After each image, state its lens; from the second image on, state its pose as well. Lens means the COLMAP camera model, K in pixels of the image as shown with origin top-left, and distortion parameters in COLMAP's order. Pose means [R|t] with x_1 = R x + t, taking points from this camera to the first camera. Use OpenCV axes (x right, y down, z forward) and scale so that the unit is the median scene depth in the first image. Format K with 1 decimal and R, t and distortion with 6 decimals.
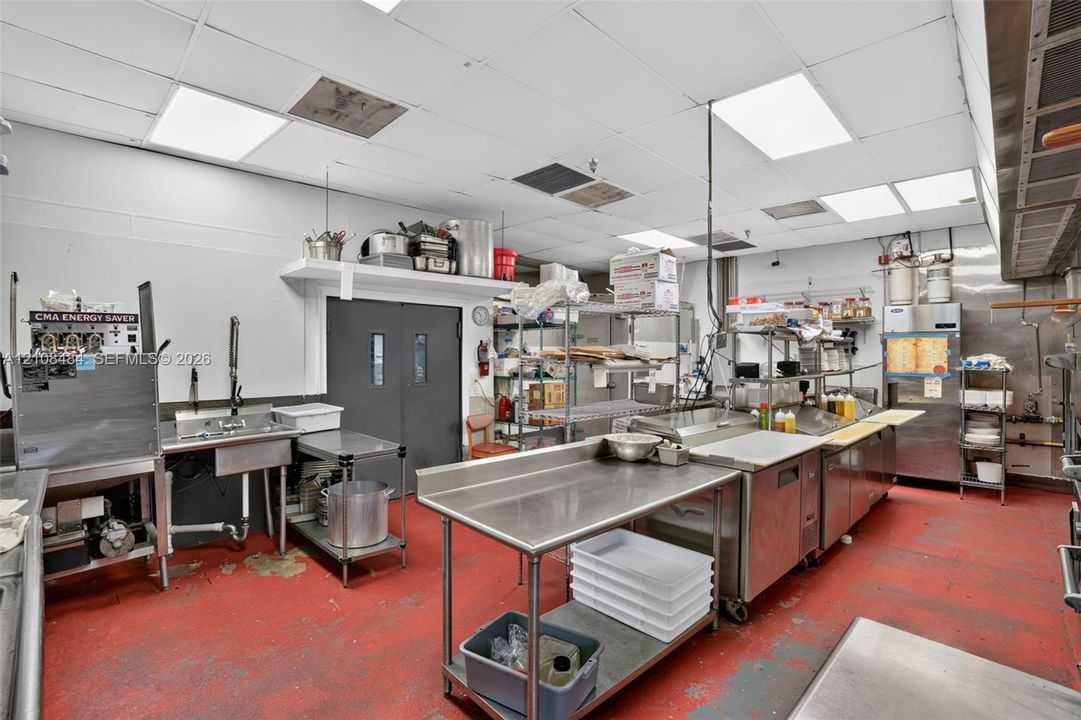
lens RADIAL K [[493.4, 0, 537.3], [0, 493.4, 353.6], [0, 0, 1]] dist [-0.043883, 0.008015]
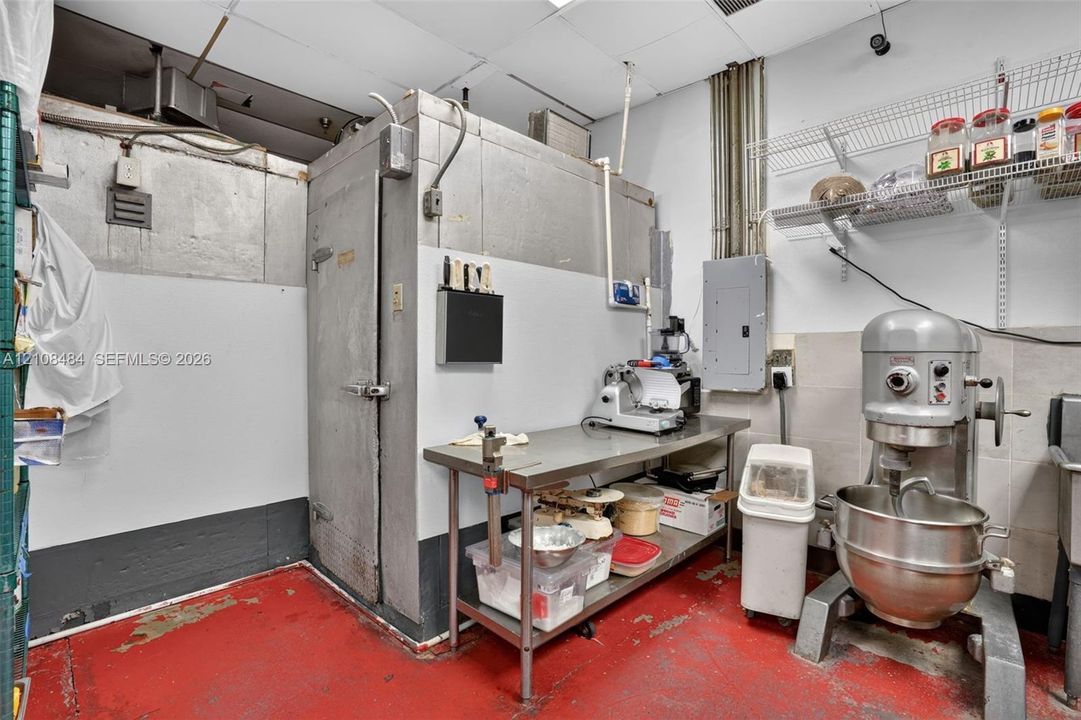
lens RADIAL K [[493.4, 0, 537.6], [0, 493.4, 355.2], [0, 0, 1]] dist [-0.043883, 0.008015]
pose [[0.999710, 0.003288, 0.023858, 0.272343], [-0.003328, 0.999993, 0.001648, 0.045219], [-0.023853, -0.001727, 0.999714, 0.769568]]
